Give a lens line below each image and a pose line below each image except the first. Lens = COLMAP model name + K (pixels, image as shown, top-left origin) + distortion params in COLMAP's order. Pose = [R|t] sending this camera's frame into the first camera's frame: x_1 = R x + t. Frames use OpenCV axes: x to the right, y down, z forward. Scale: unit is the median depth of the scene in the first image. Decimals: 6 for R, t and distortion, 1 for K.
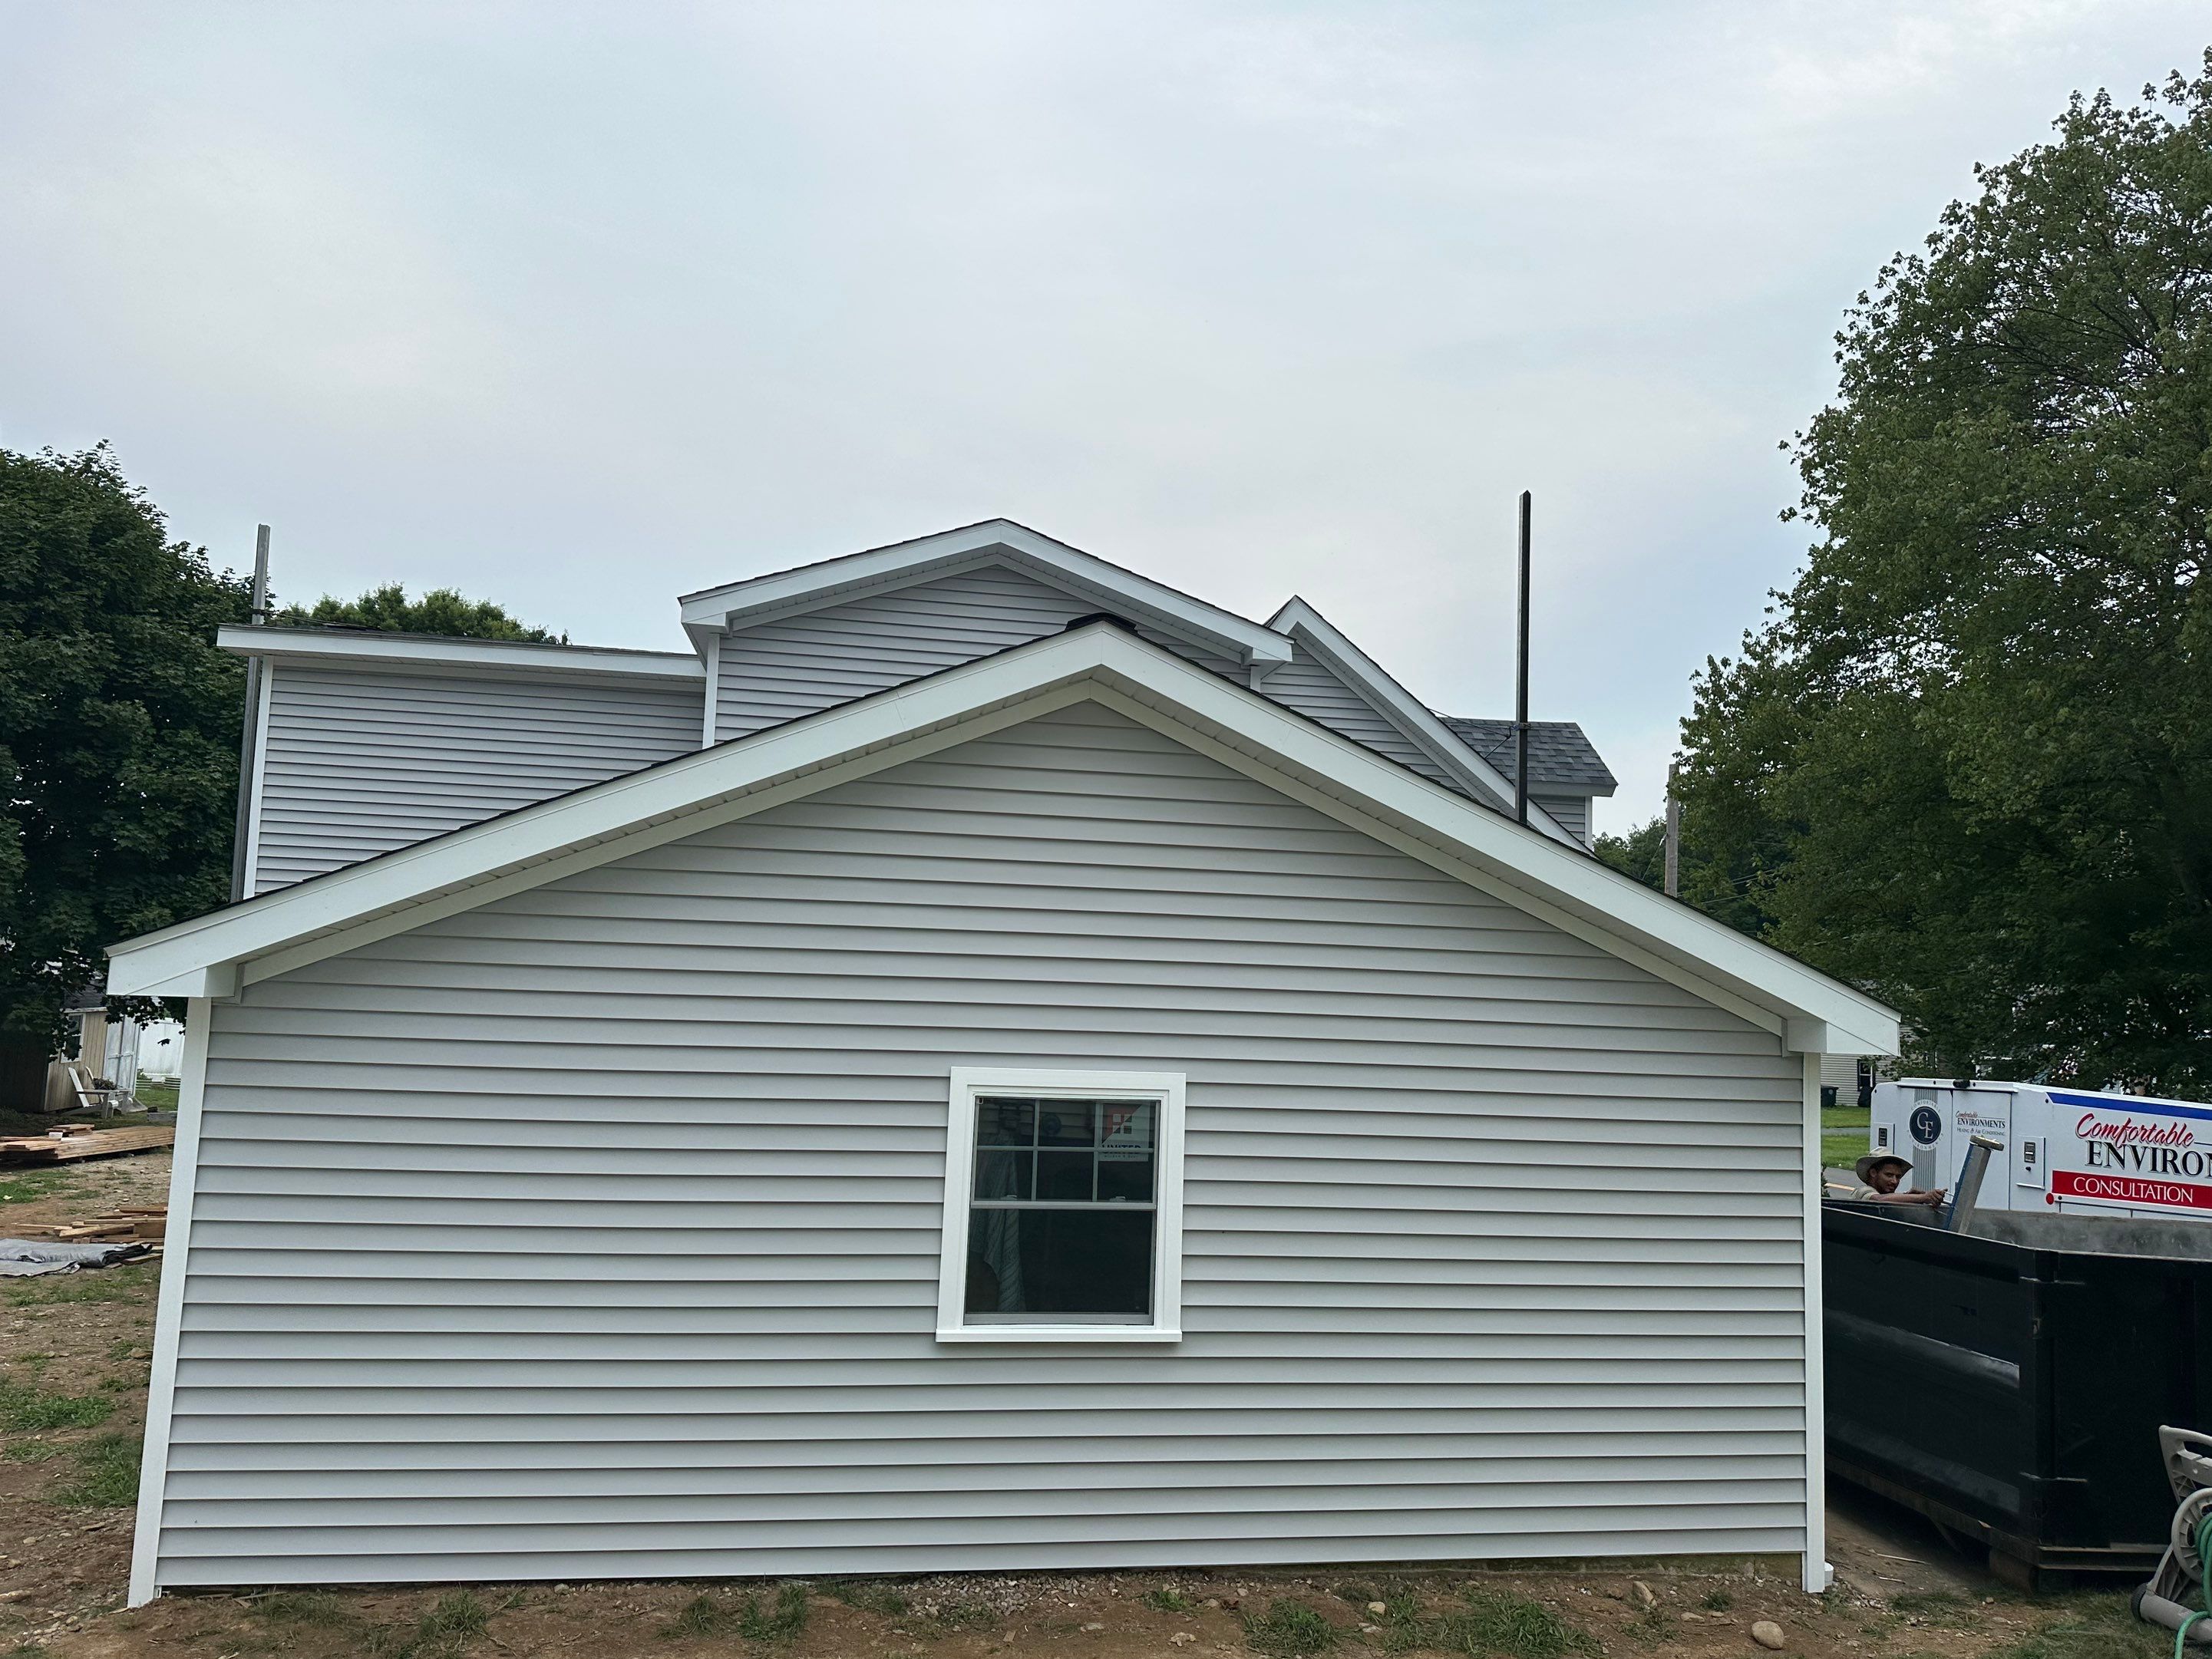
lens RADIAL K [[1536.6, 0, 1108.2], [0, 1536.6, 763.3], [0, 0, 1]] dist [0.078715, -0.087885]
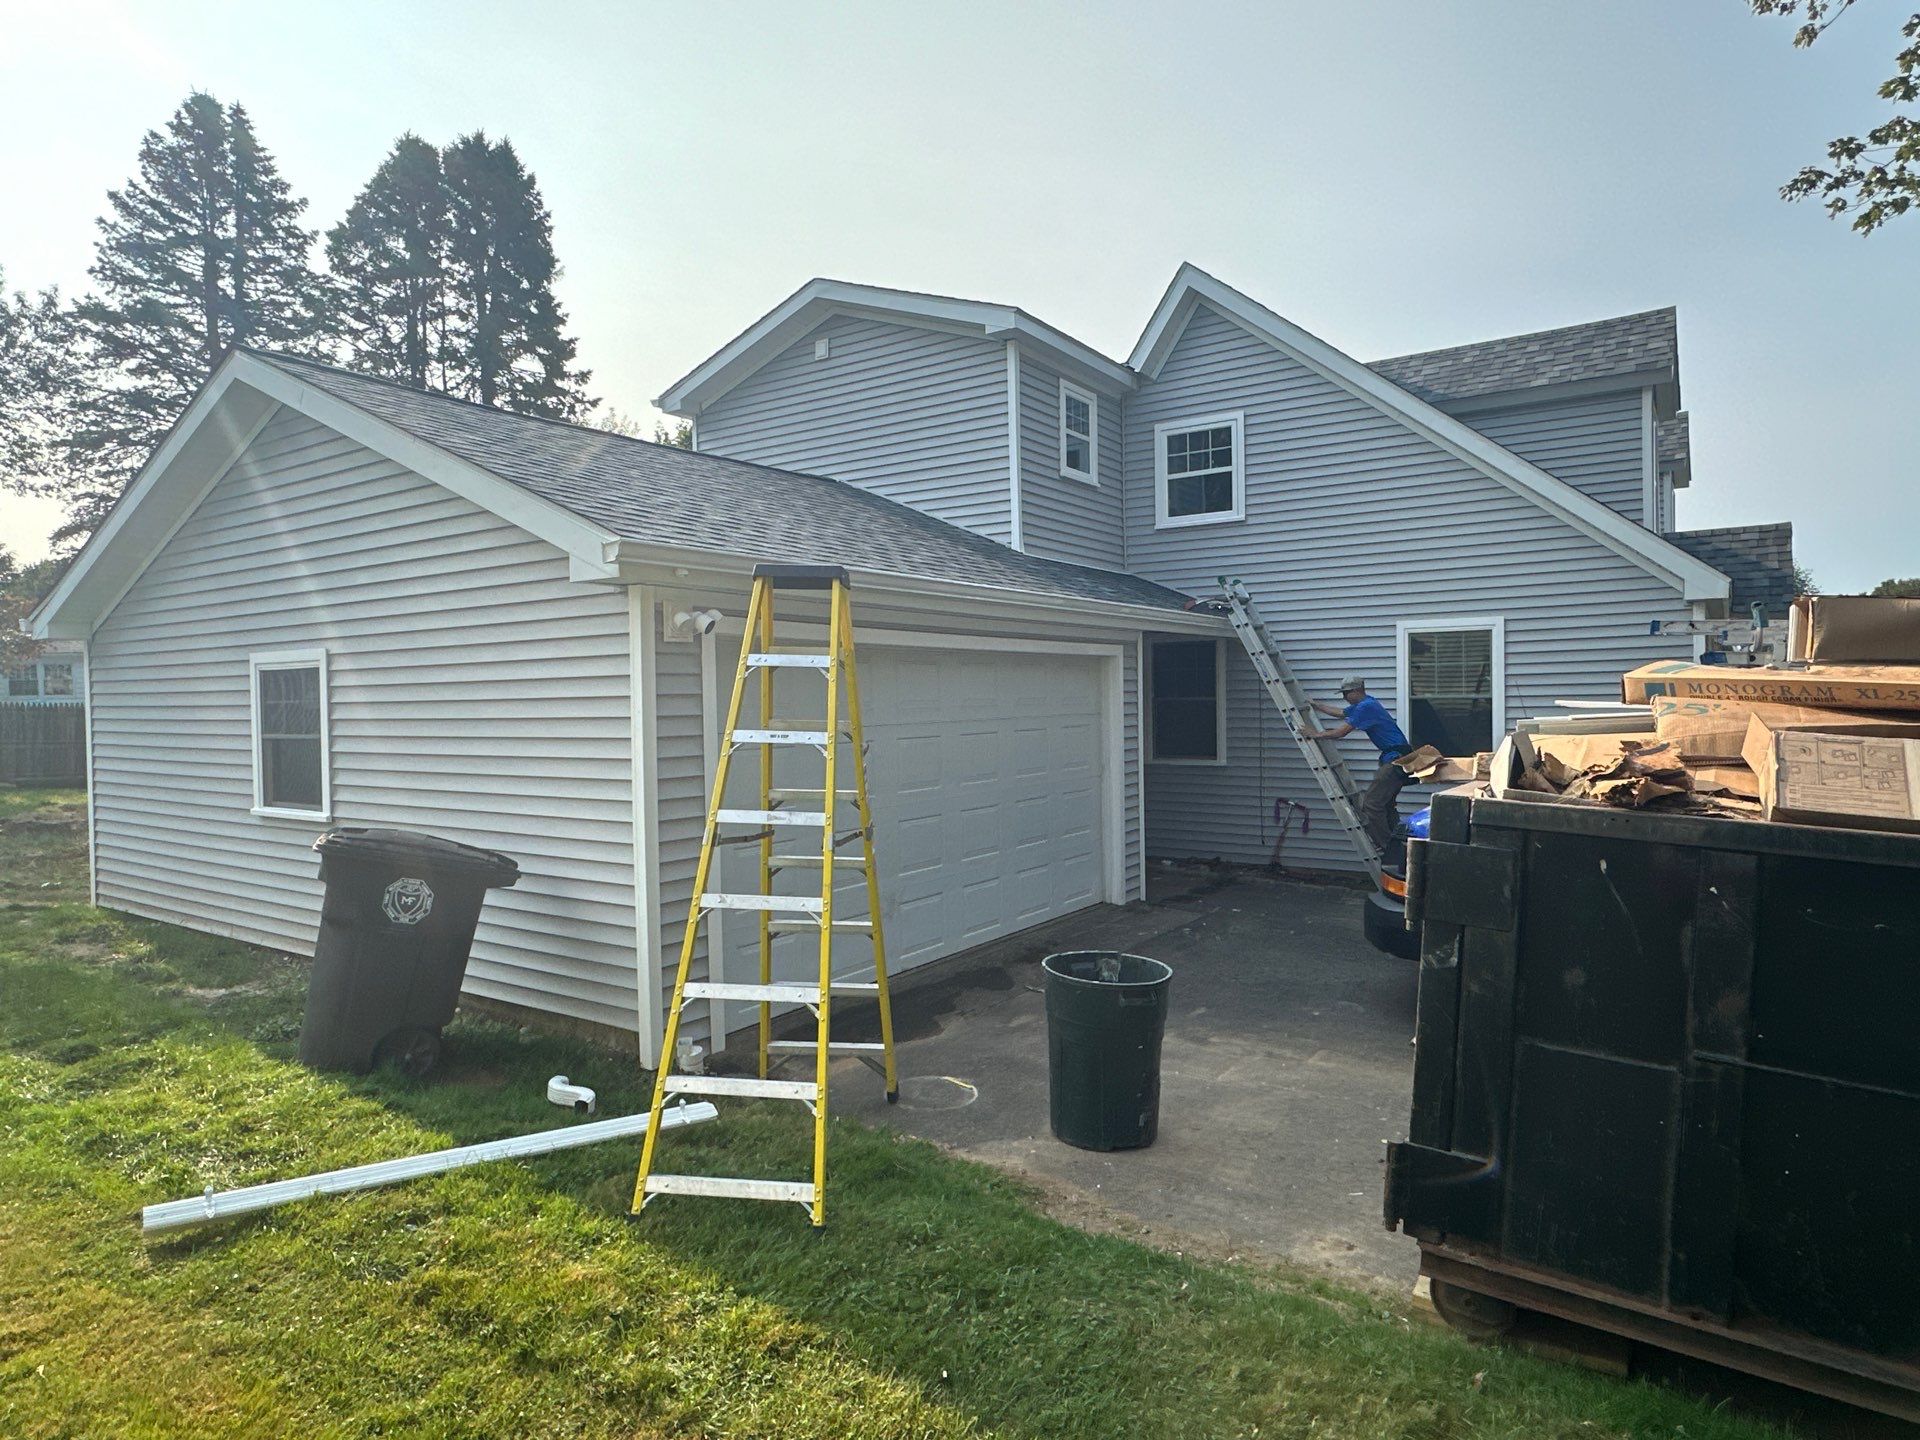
lens RADIAL K [[1130.6, 0, 964.2], [0, 1130.6, 707.1], [0, 0, 1]] dist [-0.003513, -0.000709]
pose [[0.723738, -0.041329, -0.688836, 0.444618], [0.136044, 0.987160, 0.083710, 0.091711], [0.676532, -0.154296, 0.720068, 0.233864]]
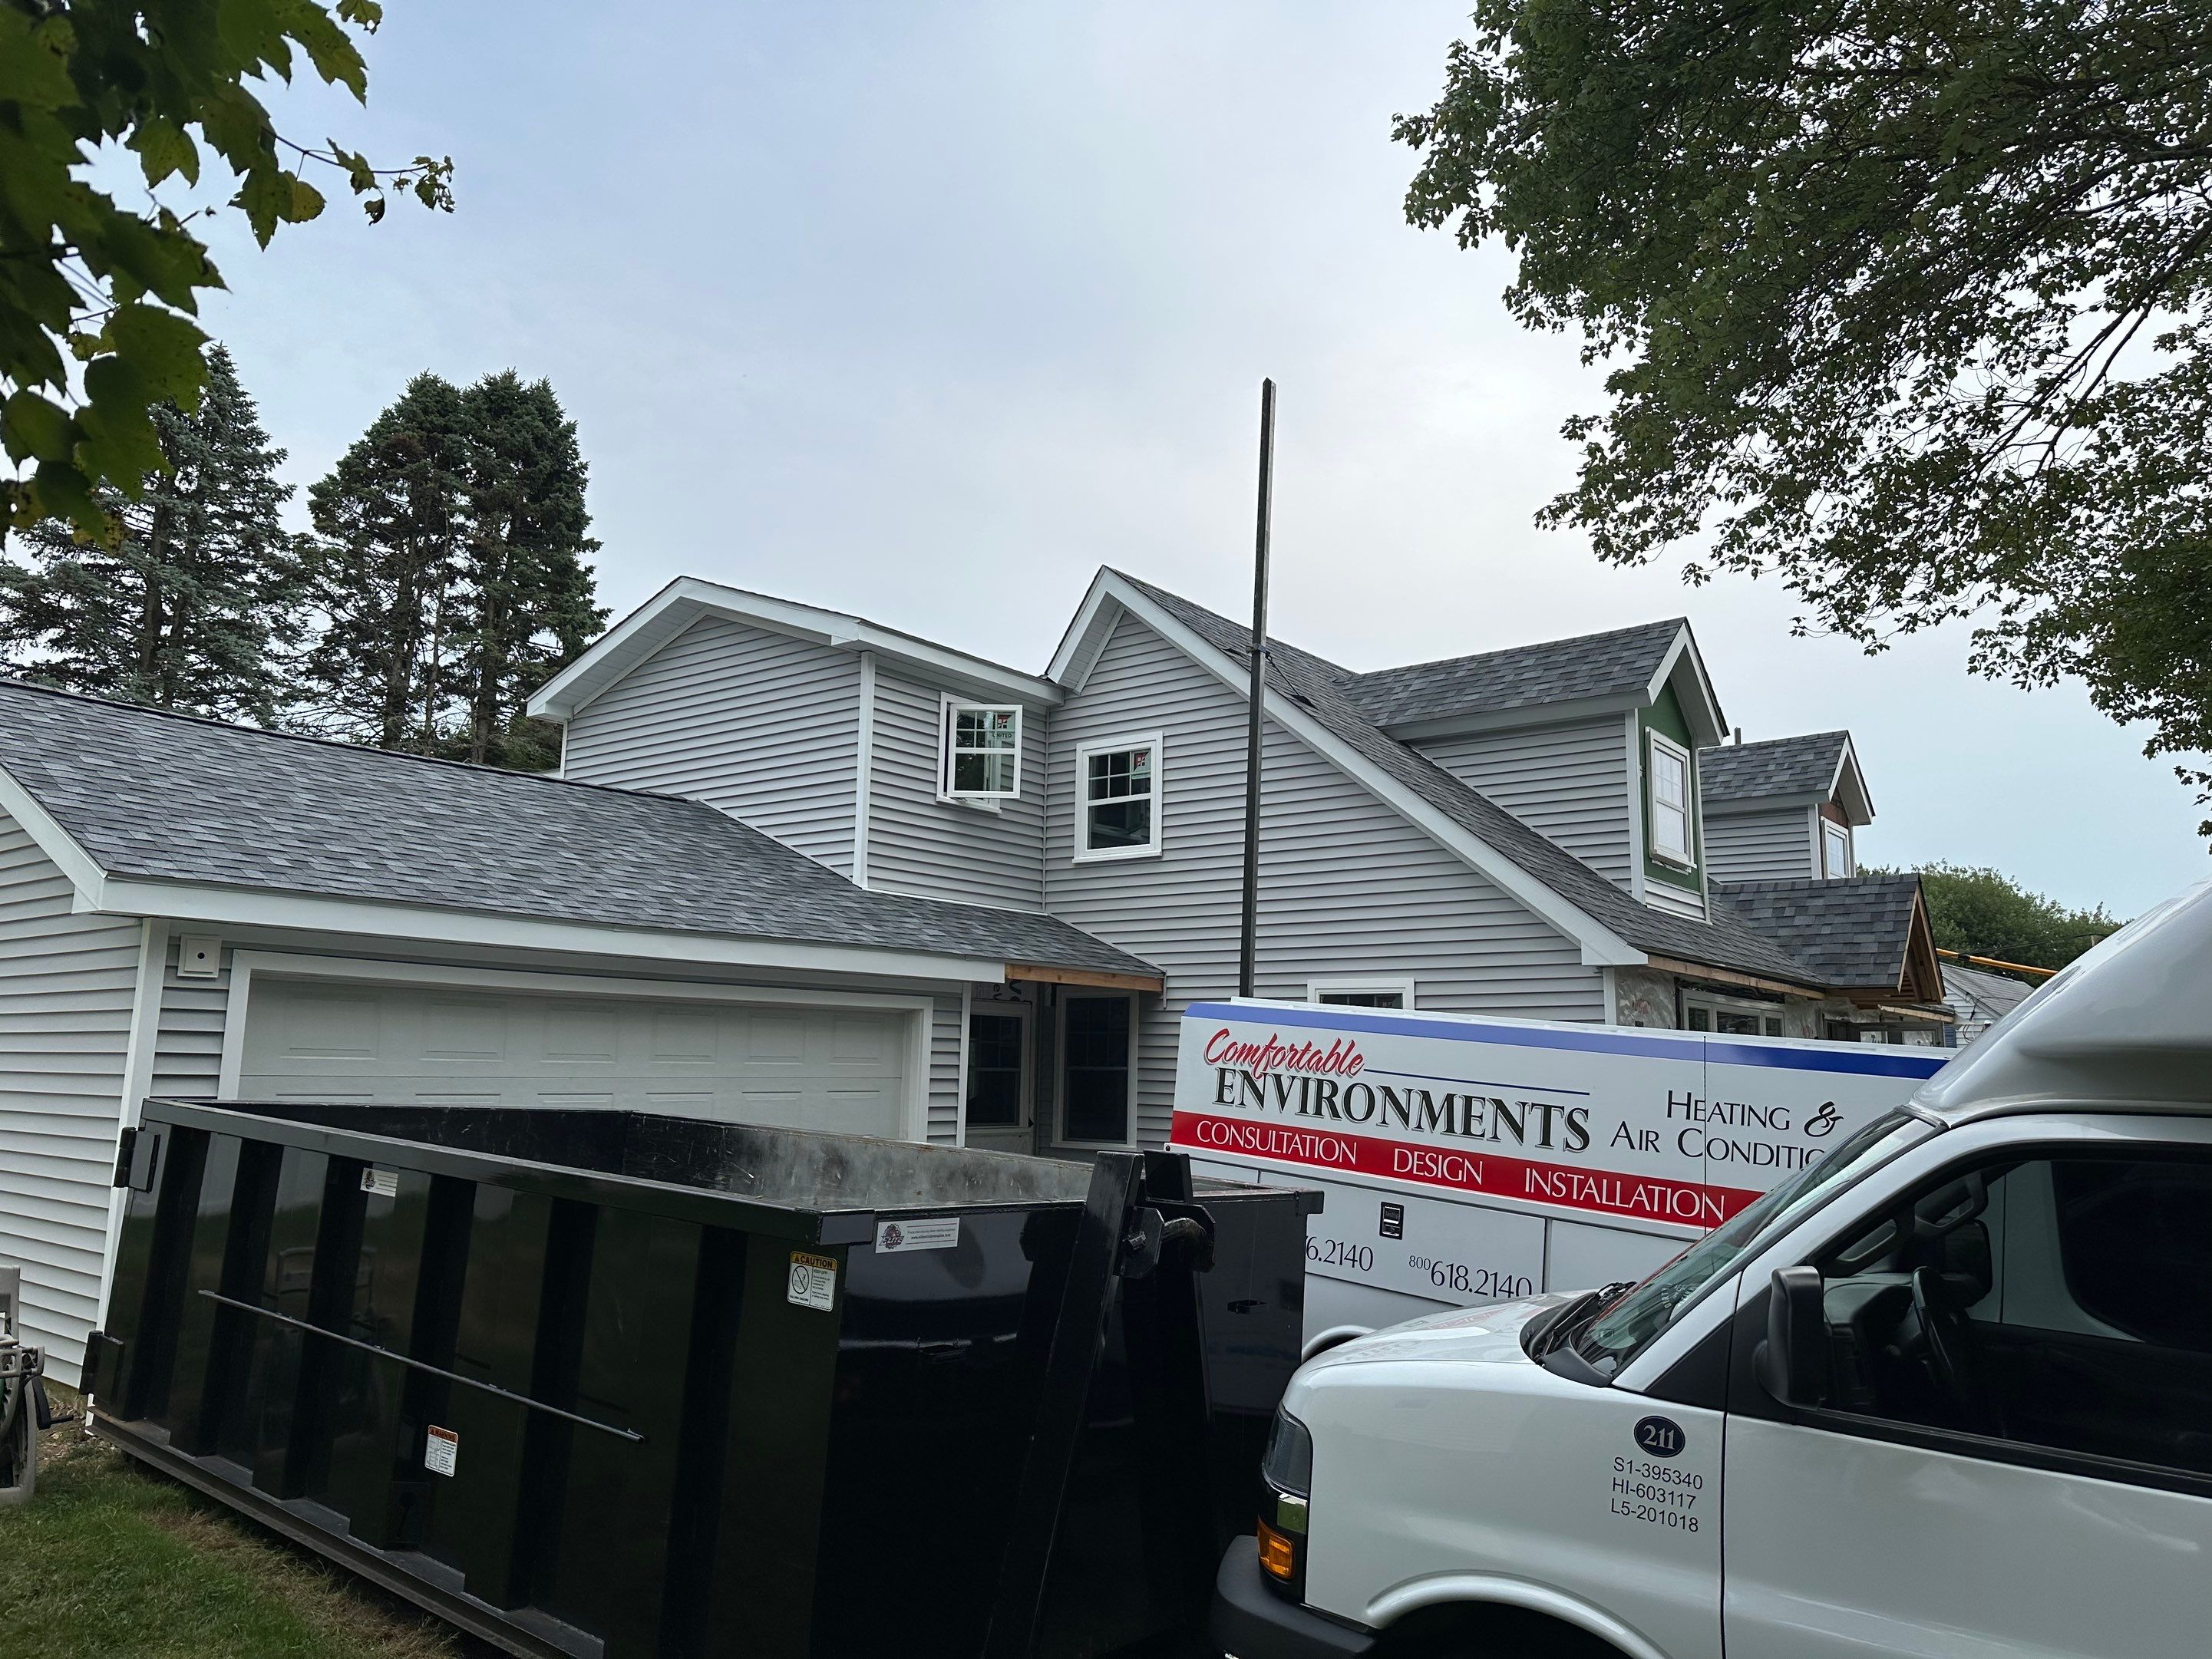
lens RADIAL K [[1531.2, 0, 1097.3], [0, 1531.2, 799.6], [0, 0, 1]] dist [0.075394, -0.088253]
pose [[0.677326, -0.152864, -0.719626, 0.647739], [0.107288, 0.988241, -0.108942, 0.113814], [0.727817, -0.003418, 0.685762, 0.294229]]
